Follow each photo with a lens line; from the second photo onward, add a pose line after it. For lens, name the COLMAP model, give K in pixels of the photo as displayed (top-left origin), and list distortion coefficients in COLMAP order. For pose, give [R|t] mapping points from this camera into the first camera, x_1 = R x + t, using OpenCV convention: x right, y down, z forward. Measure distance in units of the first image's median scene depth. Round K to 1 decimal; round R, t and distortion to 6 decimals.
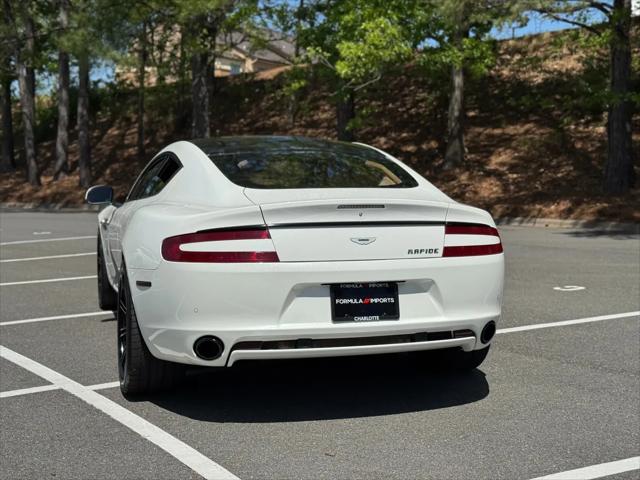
lens RADIAL K [[908.0, 0, 320.0], [0, 908.0, 240.0], [0, 0, 1]] dist [0.116674, -0.081688]
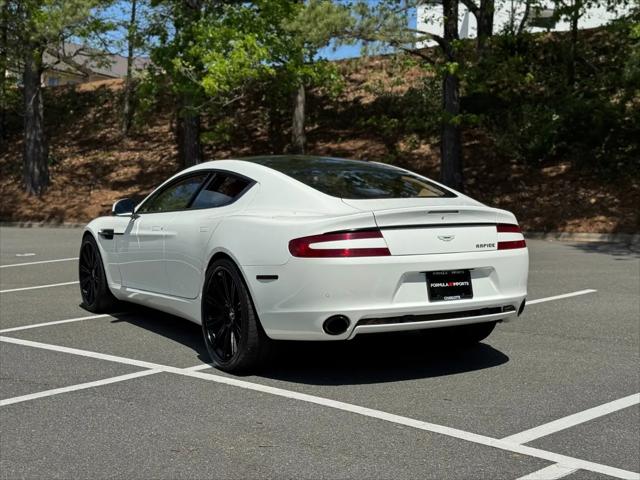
lens RADIAL K [[908.0, 0, 320.0], [0, 908.0, 240.0], [0, 0, 1]] dist [0.116674, -0.081688]
pose [[0.972816, -0.019126, 0.230787, -0.420234], [0.022166, 0.999698, -0.010586, 0.012881], [-0.230515, 0.015414, 0.972947, -0.219178]]
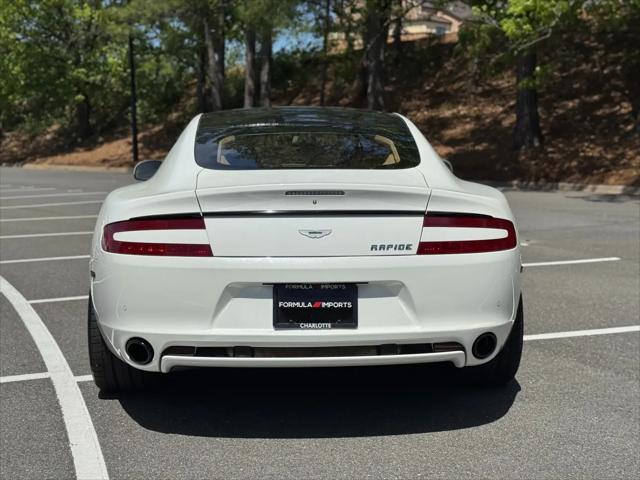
lens RADIAL K [[908.0, 0, 320.0], [0, 908.0, 240.0], [0, 0, 1]] dist [0.116674, -0.081688]
pose [[0.972611, 0.025321, -0.231054, 0.242151], [-0.016686, 0.999090, 0.039249, -0.025866], [0.231838, -0.034319, 0.972149, 0.177012]]
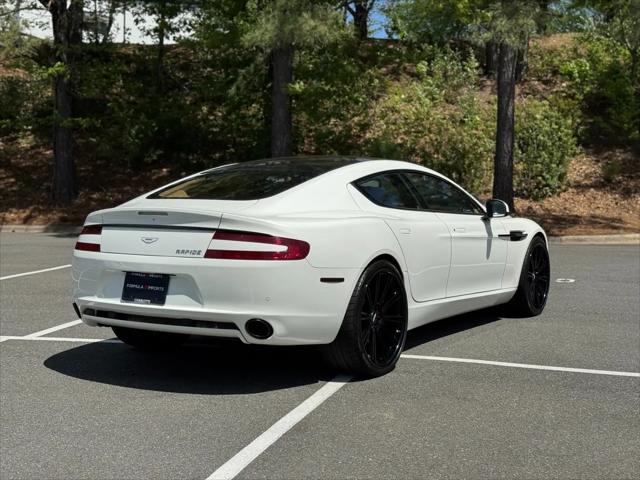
lens RADIAL K [[908.0, 0, 320.0], [0, 908.0, 240.0], [0, 0, 1]] dist [0.116674, -0.081688]
pose [[0.665397, 0.047206, -0.744995, 1.135499], [-0.063244, 0.997975, 0.006749, -0.022724], [0.743805, 0.042626, 0.667036, 0.319719]]
